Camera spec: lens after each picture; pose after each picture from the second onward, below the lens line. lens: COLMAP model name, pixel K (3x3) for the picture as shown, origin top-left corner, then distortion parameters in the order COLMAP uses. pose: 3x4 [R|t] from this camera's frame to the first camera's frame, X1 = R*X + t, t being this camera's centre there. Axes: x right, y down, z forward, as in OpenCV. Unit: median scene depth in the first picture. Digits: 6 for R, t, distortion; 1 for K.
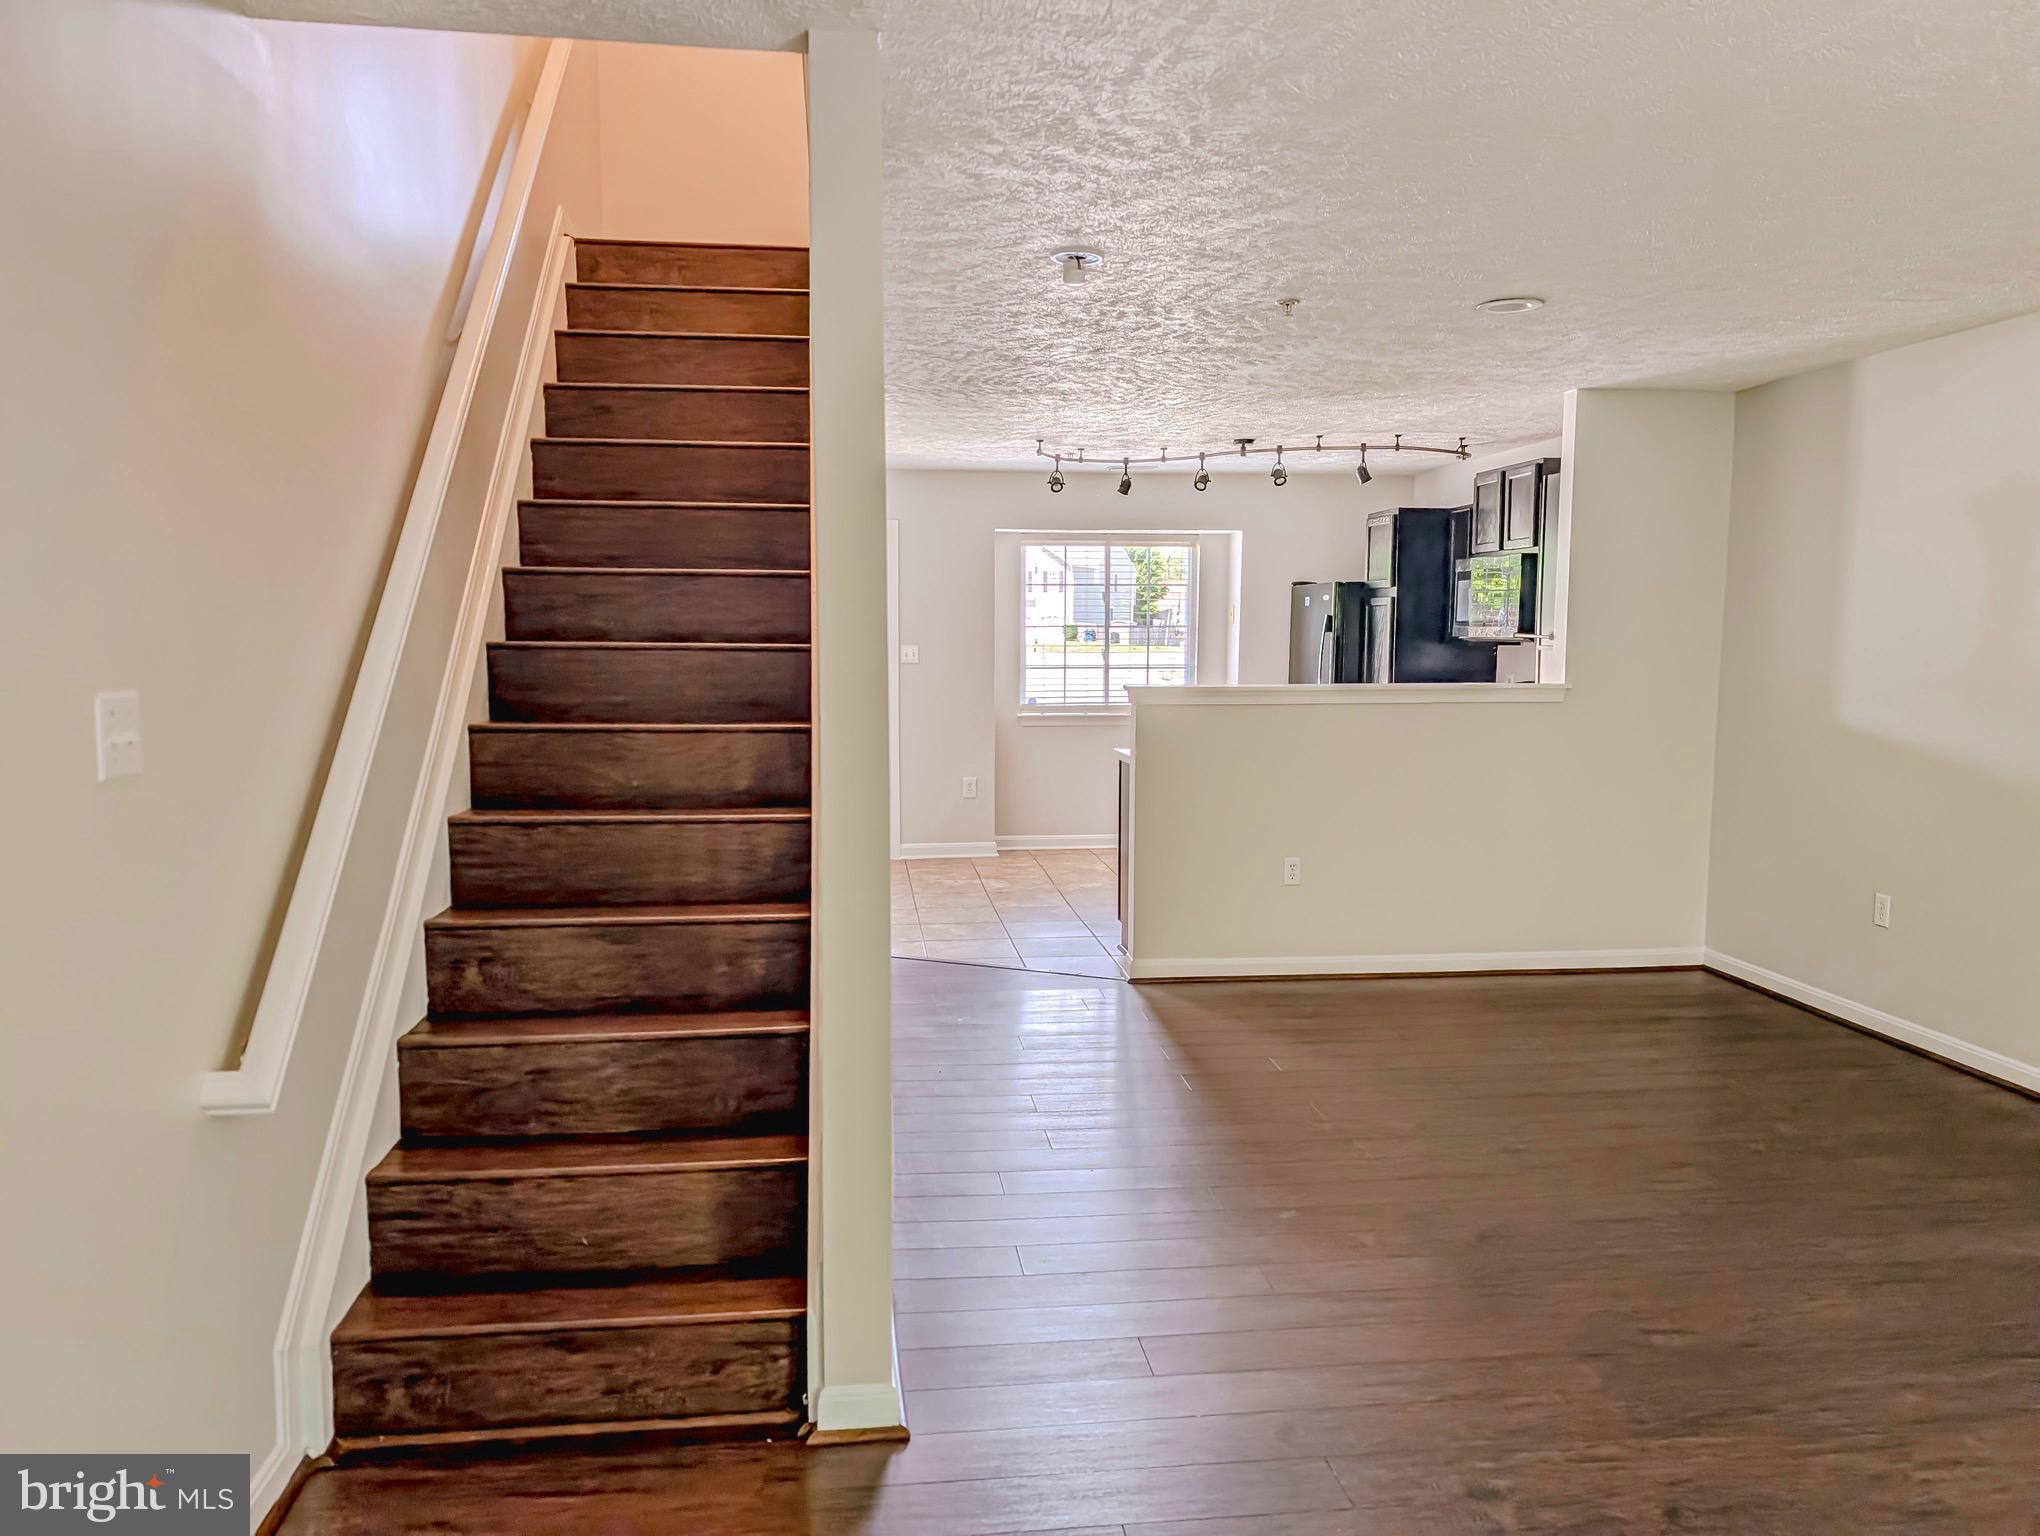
lens RADIAL K [[1474.3, 0, 1025.3], [0, 1474.3, 770.4], [0, 0, 1]] dist [0.028697, -0.028407]
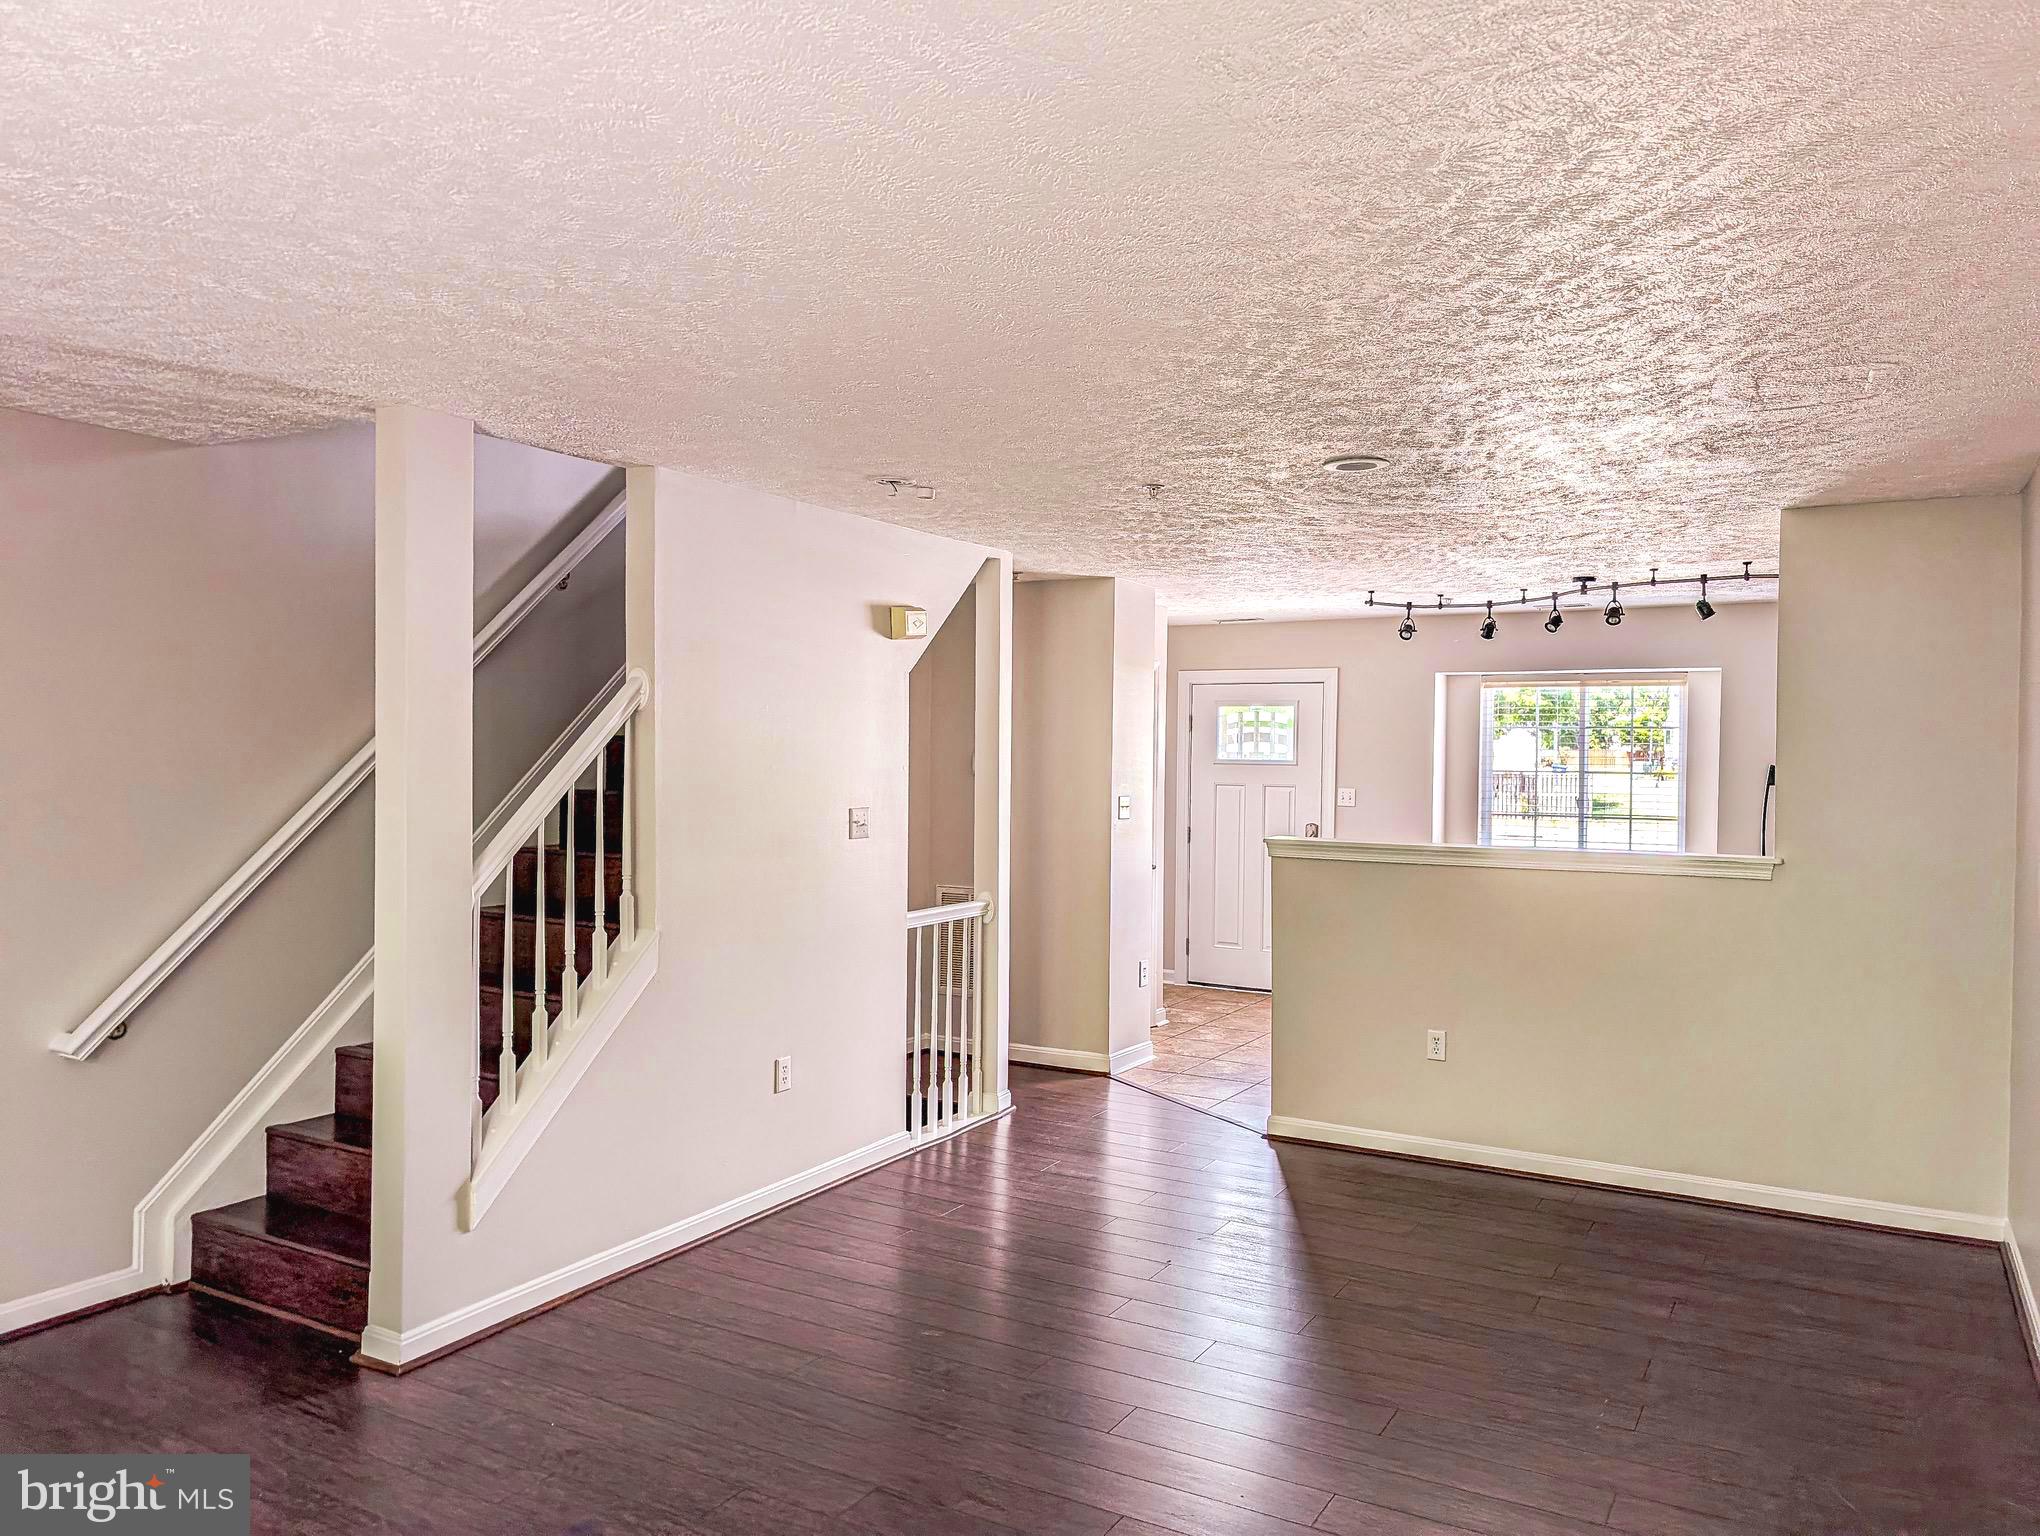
lens RADIAL K [[1474.3, 0, 1034.9], [0, 1474.3, 775.7], [0, 0, 1]] dist [0.028697, -0.028407]
pose [[0.800810, 0.017272, -0.598669, 0.428450], [-0.066761, 0.995929, -0.060570, -0.021843], [0.595186, 0.088473, 0.798703, 0.070443]]
